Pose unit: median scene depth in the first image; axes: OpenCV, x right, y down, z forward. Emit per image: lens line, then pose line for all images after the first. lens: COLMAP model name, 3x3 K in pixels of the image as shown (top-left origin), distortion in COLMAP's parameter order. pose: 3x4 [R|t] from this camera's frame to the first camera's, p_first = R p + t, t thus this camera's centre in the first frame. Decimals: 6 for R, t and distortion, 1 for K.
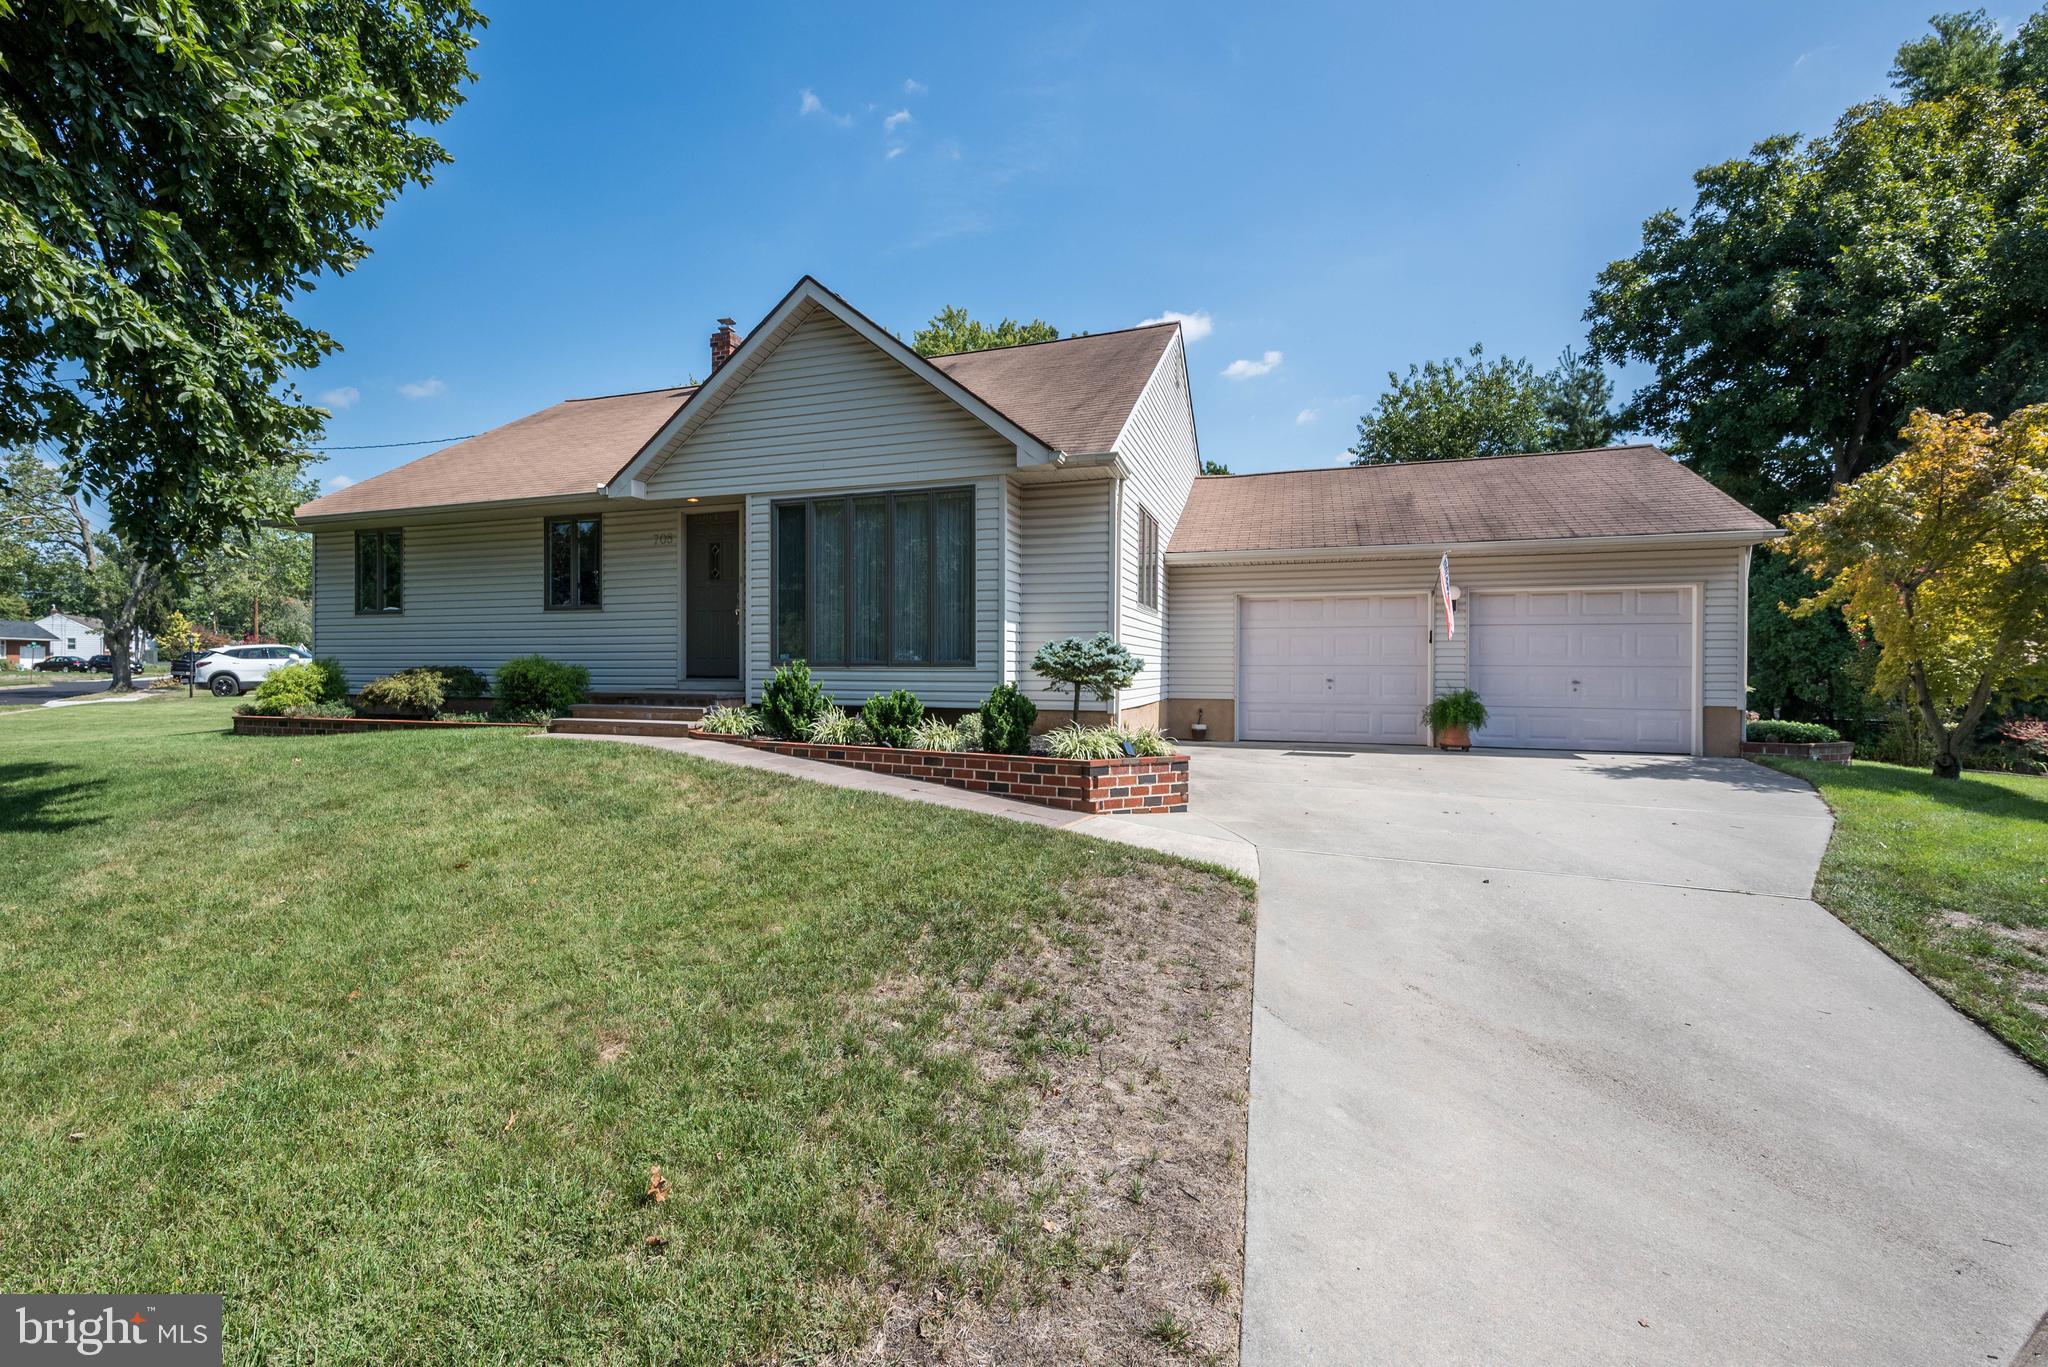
lens RADIAL K [[995.1, 0, 1020.5], [0, 995.1, 636.8], [0, 0, 1]] dist [0.001785, 0.000191]
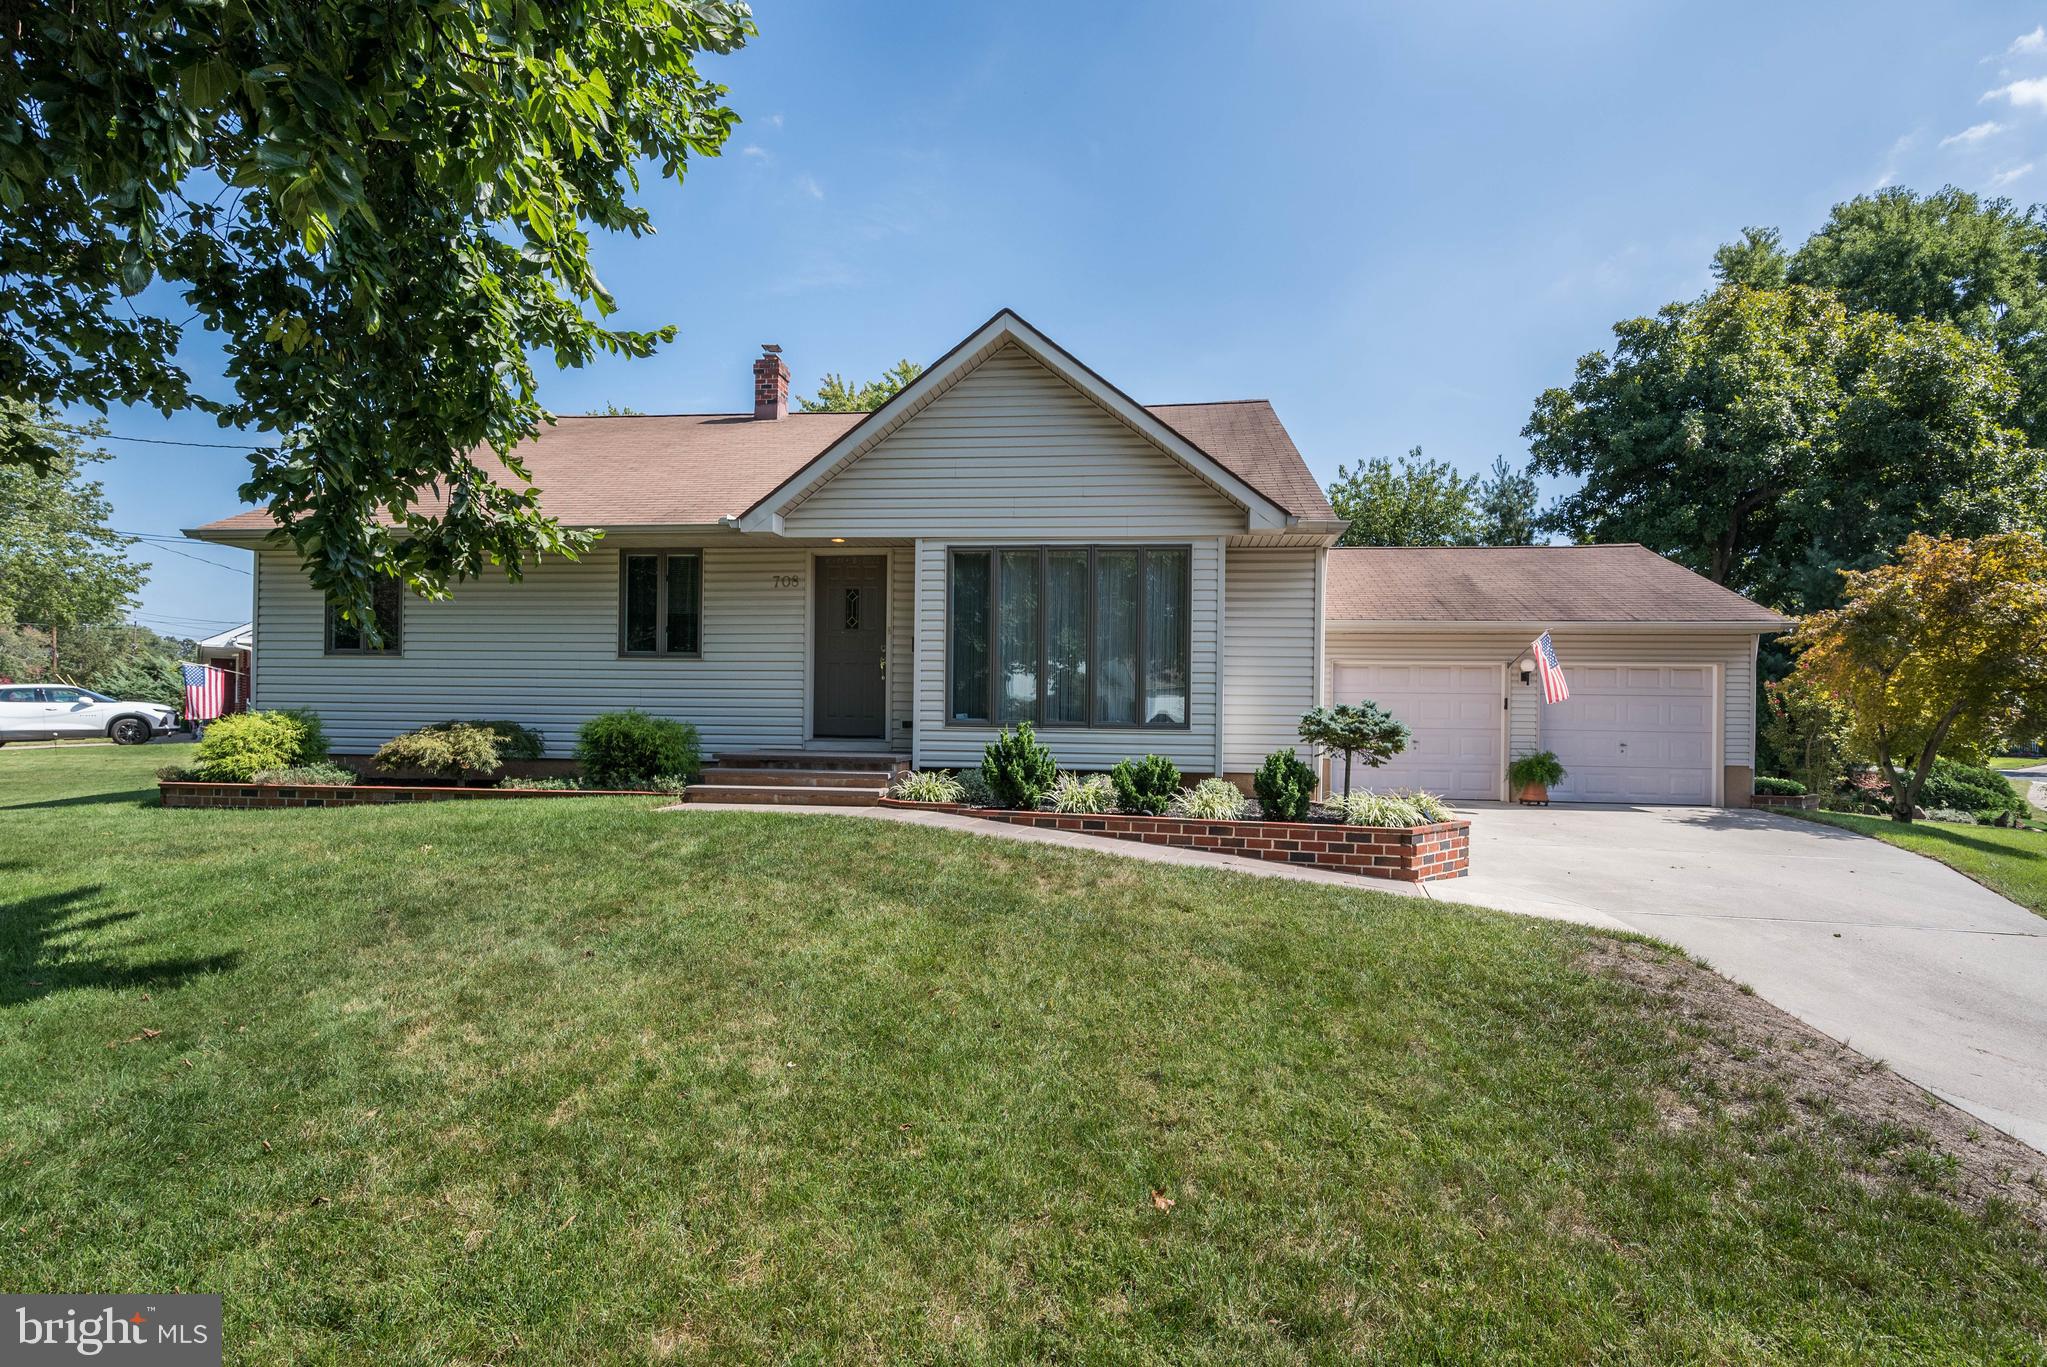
lens RADIAL K [[911.2, 0, 1023.5], [0, 911.2, 683.5], [0, 0, 1]] dist [0.000747, -0.000159]
pose [[0.960678, 0.020070, 0.276939, -0.390775], [-0.018976, 0.999798, -0.006631, -0.005533], [-0.277016, 0.001115, 0.960865, 0.159472]]
